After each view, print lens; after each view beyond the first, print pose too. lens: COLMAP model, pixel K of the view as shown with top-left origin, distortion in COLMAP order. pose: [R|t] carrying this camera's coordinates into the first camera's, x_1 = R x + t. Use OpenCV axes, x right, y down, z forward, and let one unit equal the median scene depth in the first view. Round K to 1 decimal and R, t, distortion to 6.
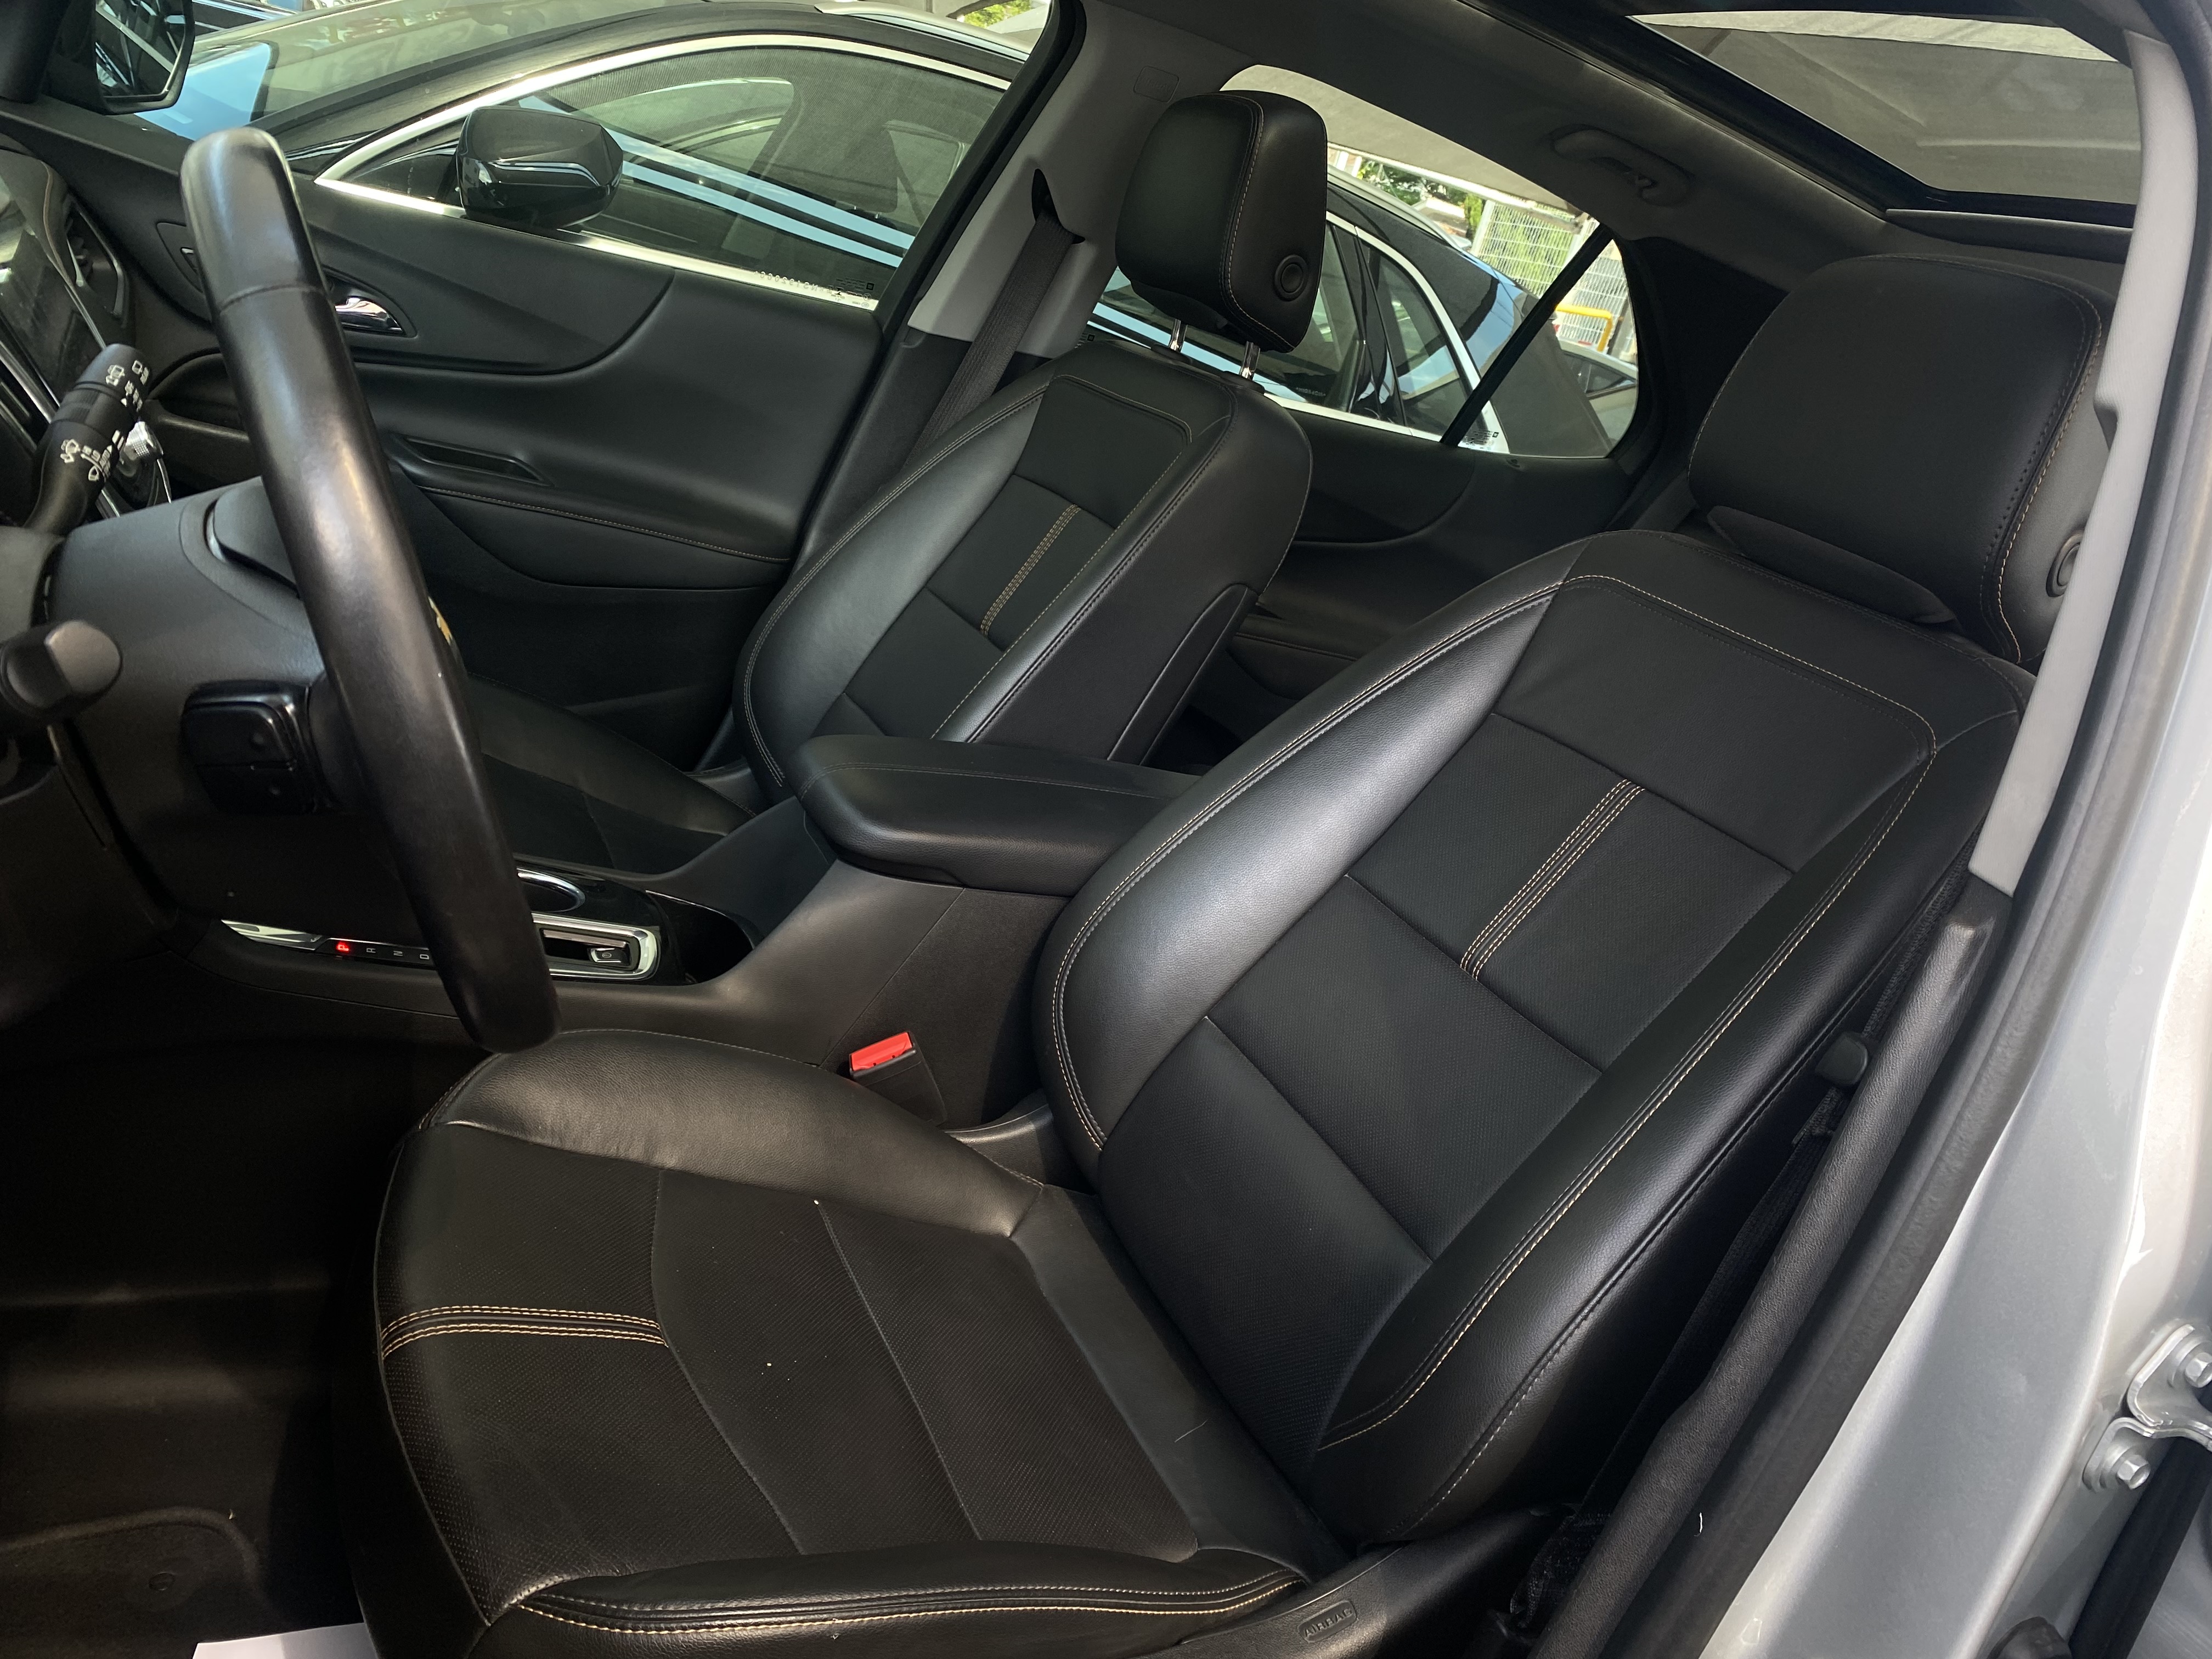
lens RADIAL K [[1712.9, 0, 1072.0], [0, 1712.9, 830.6], [0, 0, 1]] dist [0.072809, -0.105990]
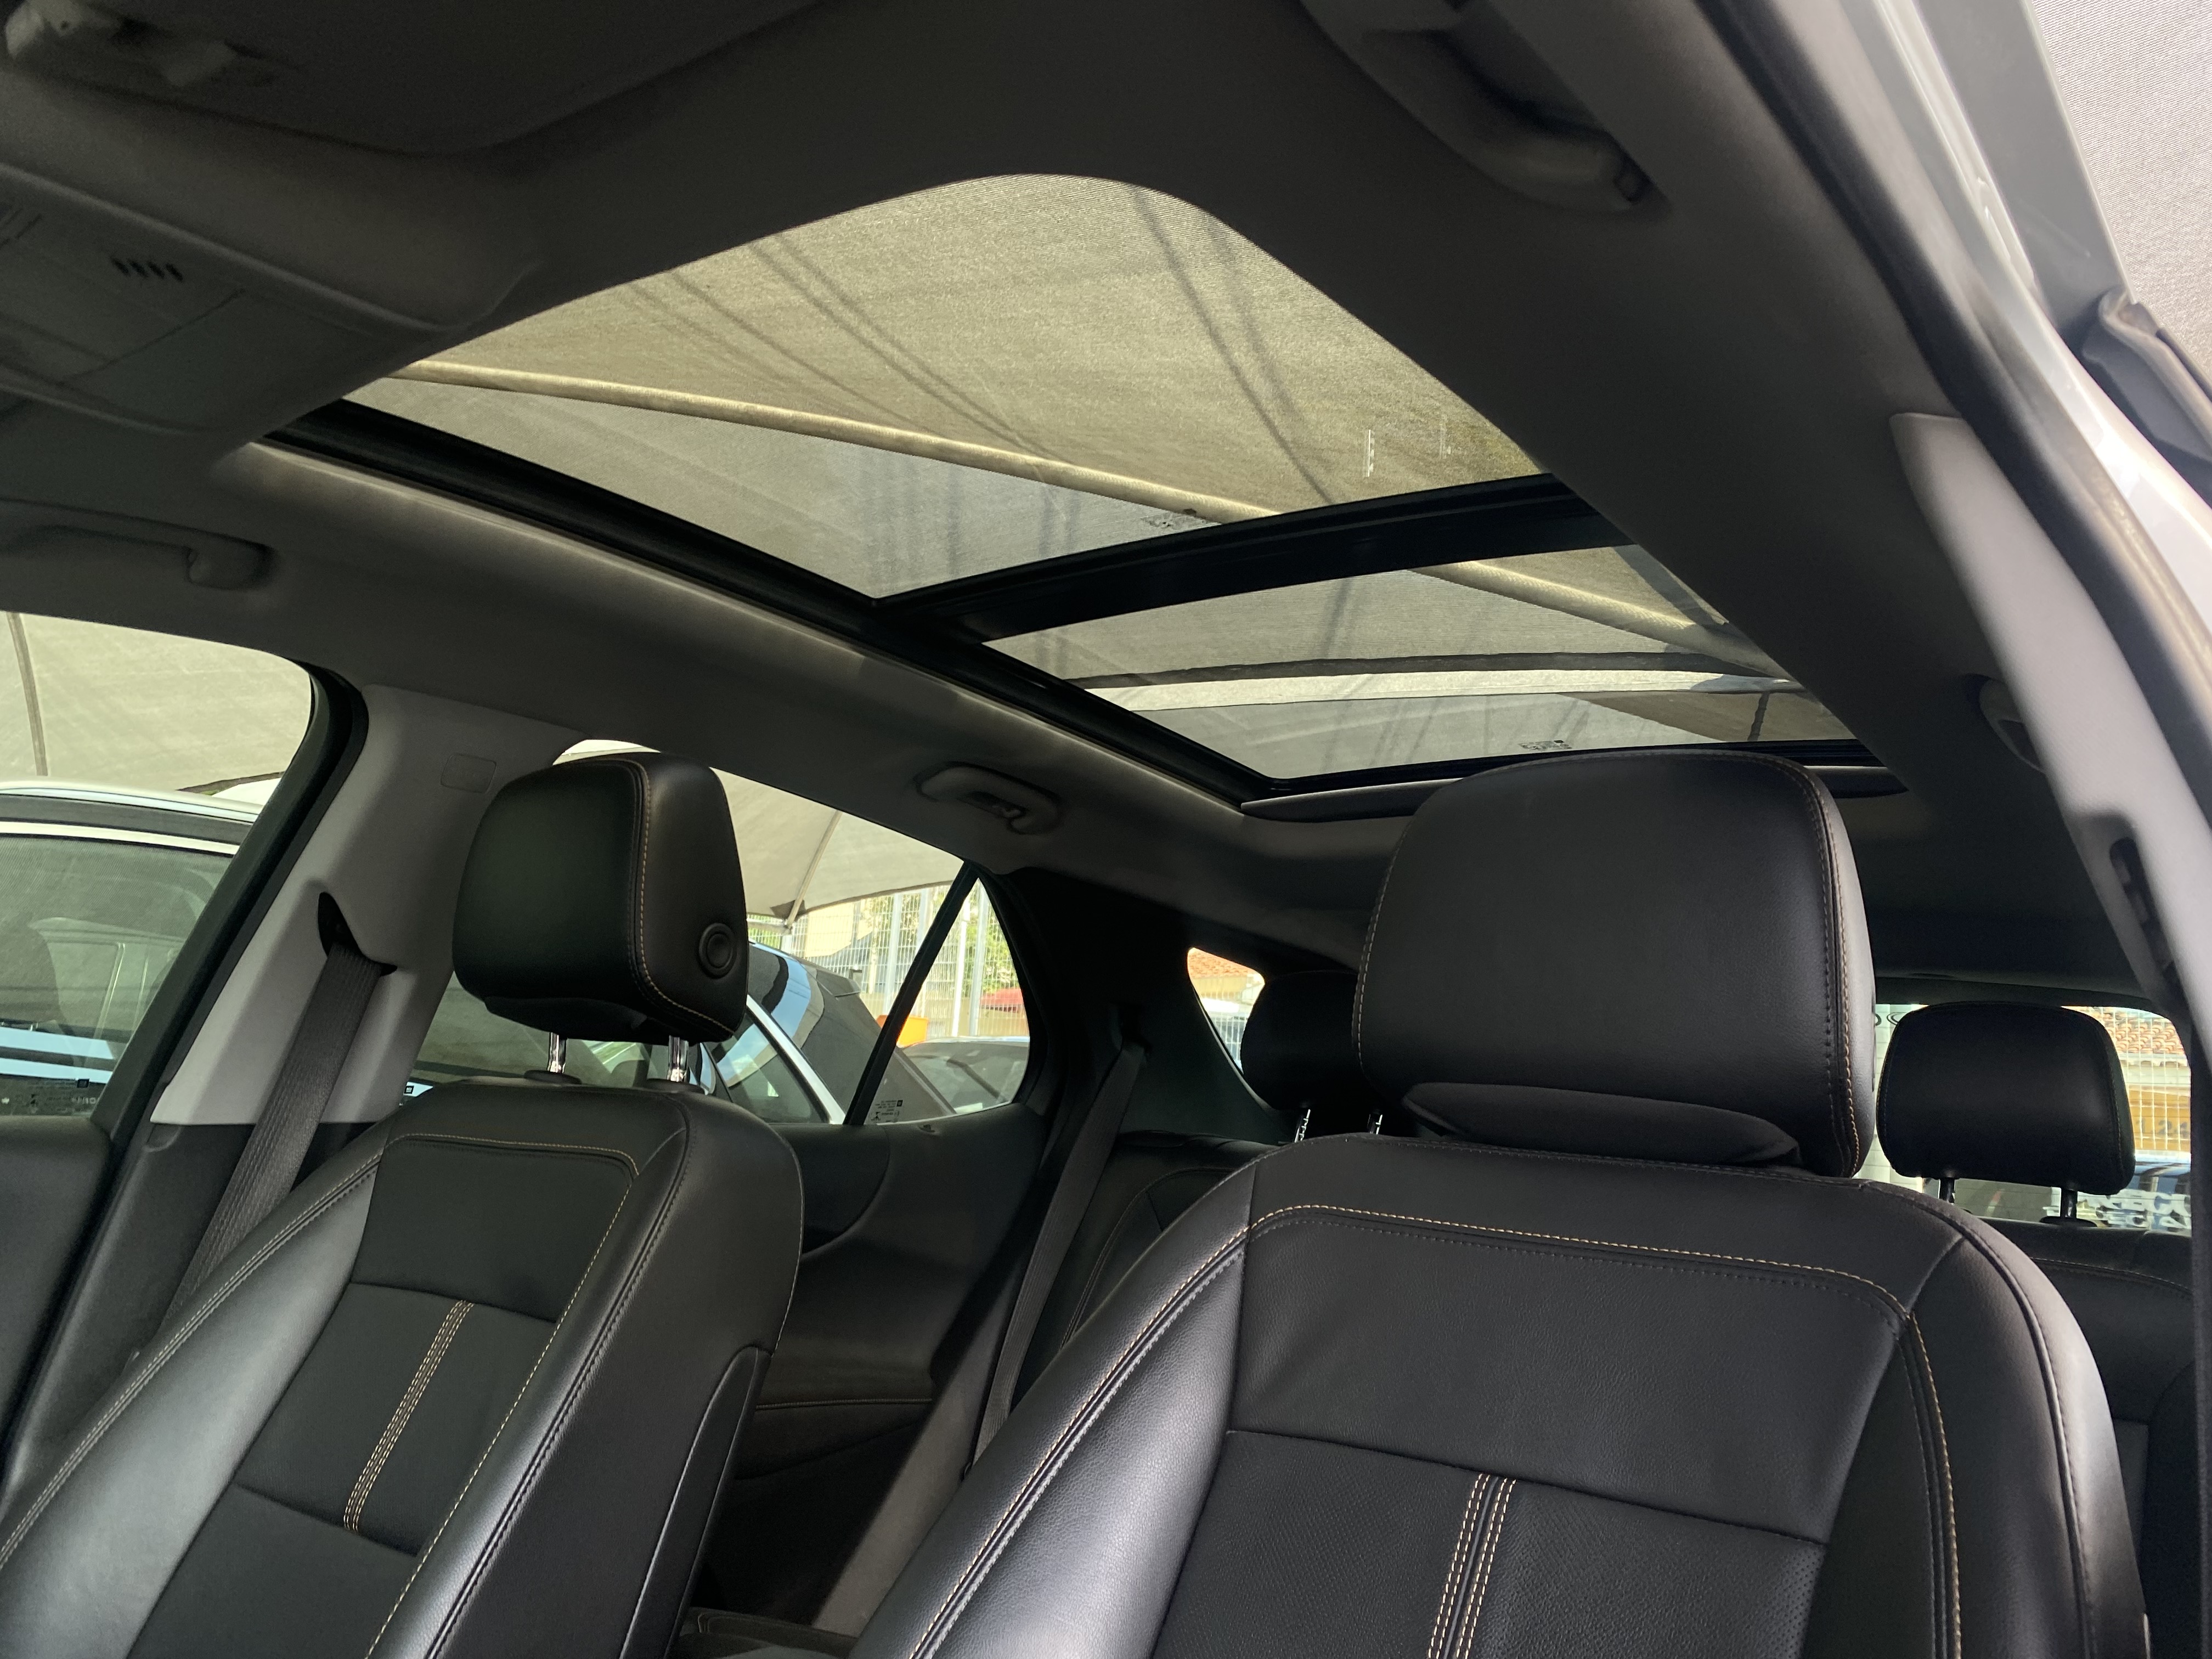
lens RADIAL K [[1730.6, 0, 1106.0], [0, 1730.6, 829.5], [0, 0, 1]] dist [0.023713, -0.010678]
pose [[0.879803, -0.138655, 0.454667, -0.060659], [0.305862, 0.897324, -0.318210, -0.050502], [-0.363863, 0.419028, 0.831877, 0.204564]]
